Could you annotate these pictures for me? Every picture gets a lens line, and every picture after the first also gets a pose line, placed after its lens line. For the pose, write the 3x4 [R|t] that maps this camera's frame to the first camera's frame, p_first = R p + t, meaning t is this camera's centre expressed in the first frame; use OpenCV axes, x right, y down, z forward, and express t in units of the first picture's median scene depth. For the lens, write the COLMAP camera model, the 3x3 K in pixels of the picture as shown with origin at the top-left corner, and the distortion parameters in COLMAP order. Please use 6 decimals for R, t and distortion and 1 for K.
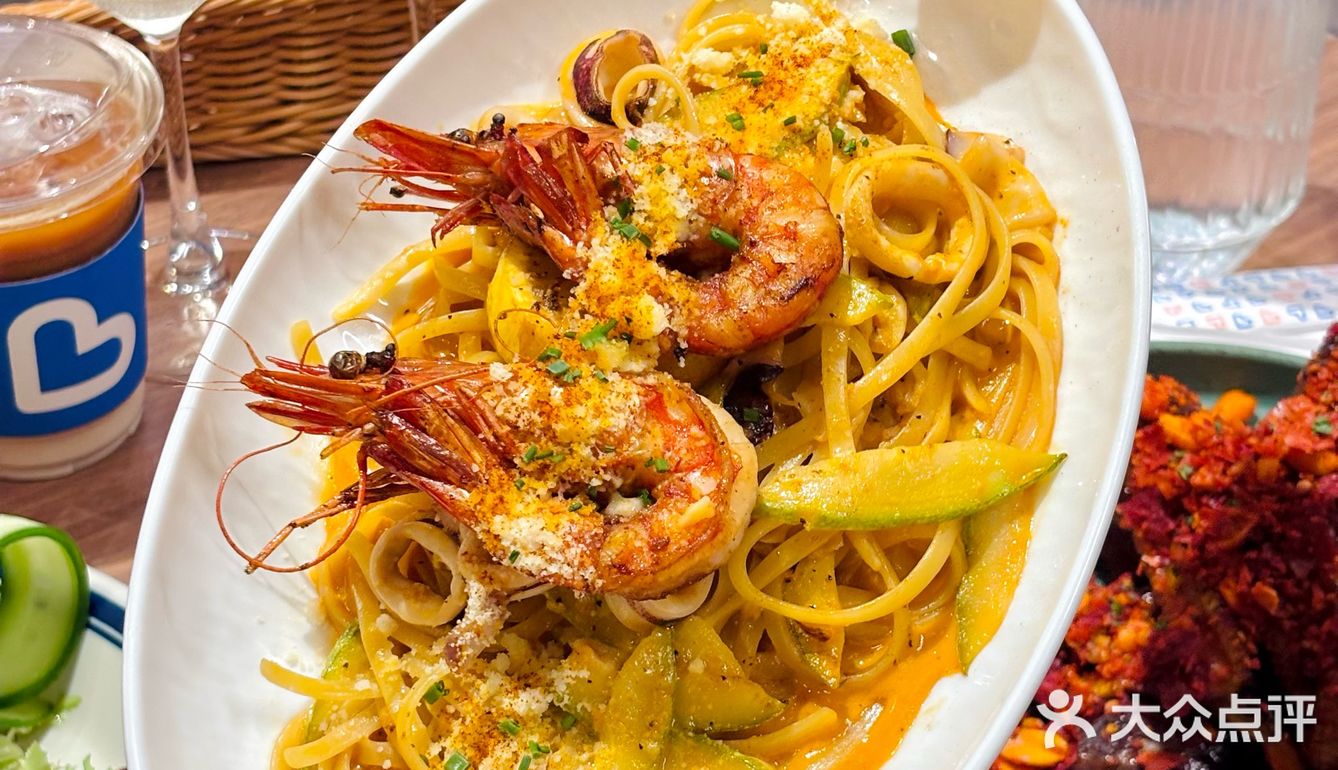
lens RADIAL K [[2572.9, 0, 688.3], [0, 2572.9, 389.3], [0, 0, 1]] dist [0.322111, -1.320617]
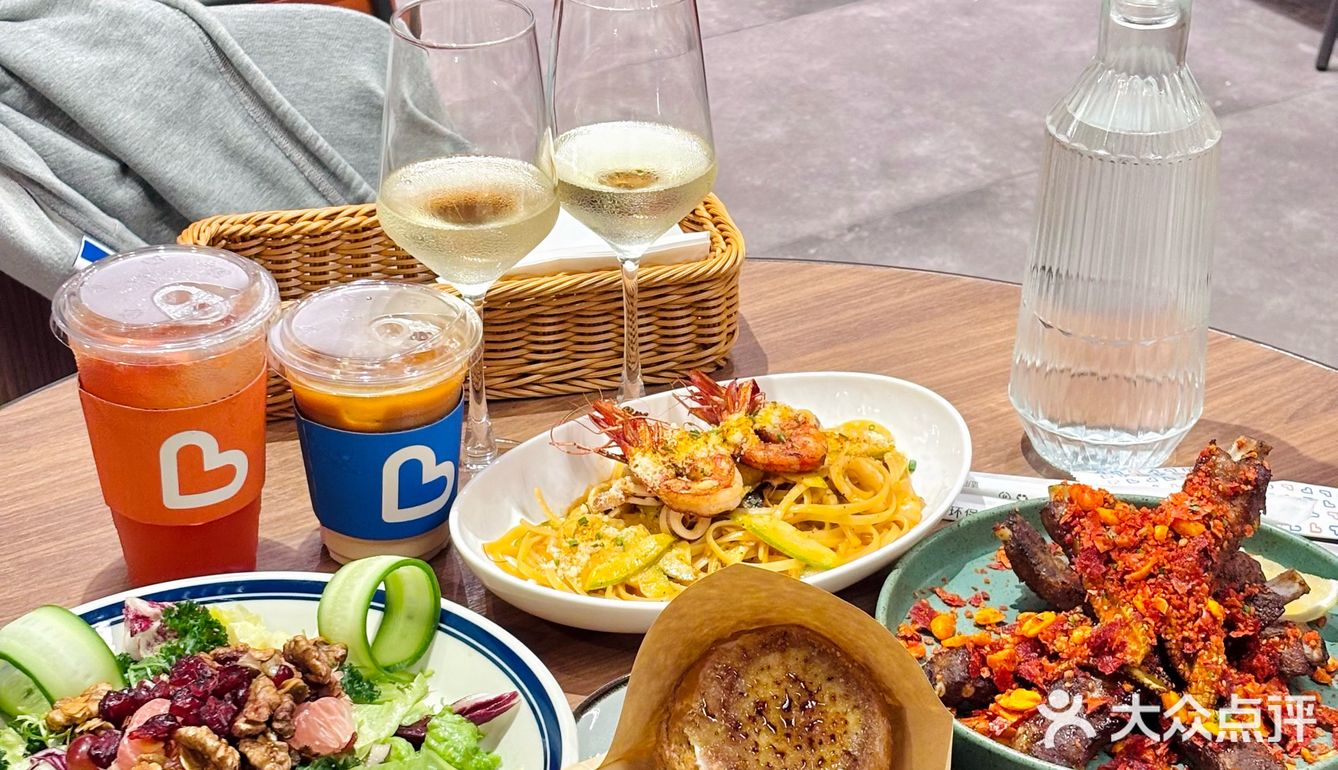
lens RADIAL K [[2572.9, 0, 688.3], [0, 2572.9, 389.3], [0, 0, 1]] dist [0.322111, -1.320617]
pose [[0.999759, 0.008684, -0.020174, -0.043833], [-0.012478, 0.980450, -0.196371, 0.266436], [0.018075, 0.196575, 0.980322, -0.628441]]
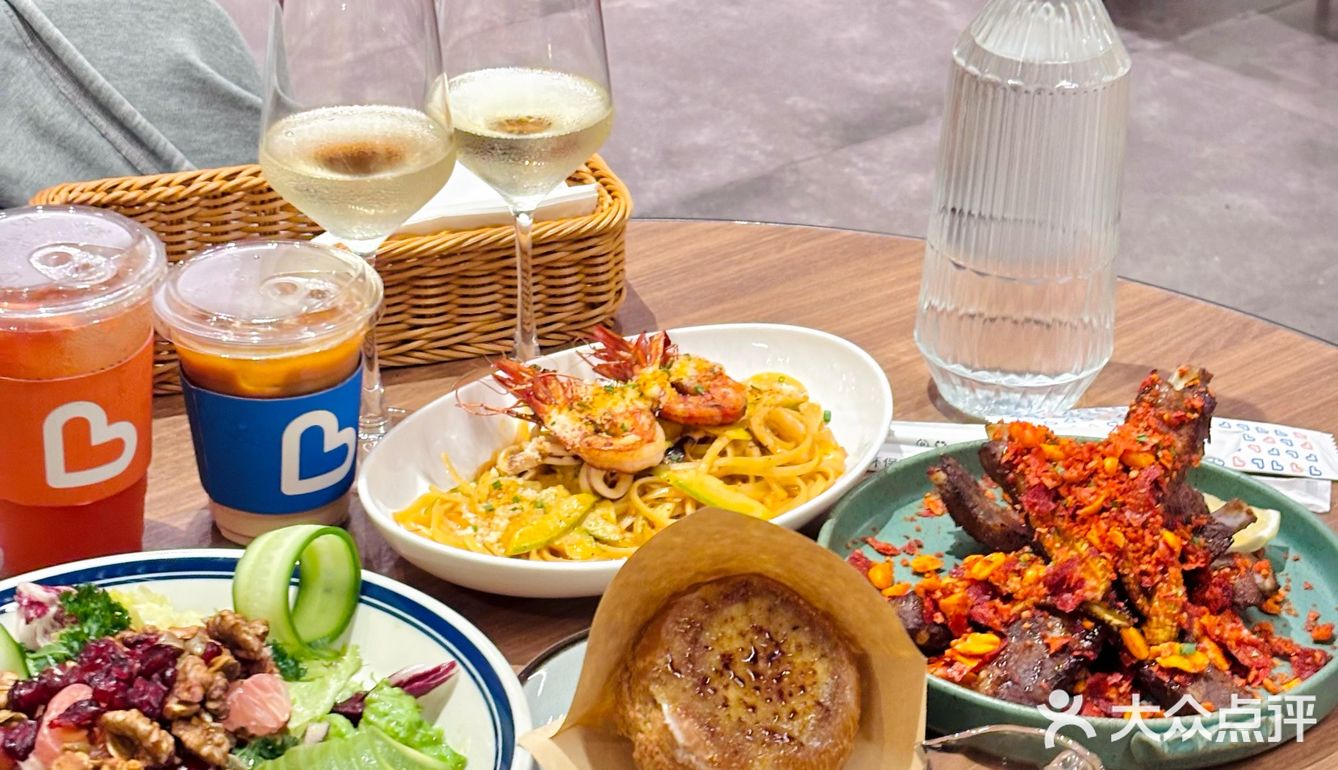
lens RADIAL K [[2572.9, 0, 688.3], [0, 2572.9, 389.3], [0, 0, 1]] dist [0.322111, -1.320617]
pose [[0.995791, -0.029154, 0.086898, -0.171380], [0.046194, 0.978486, -0.201075, 0.291174], [-0.079167, 0.204243, 0.975714, -0.537522]]
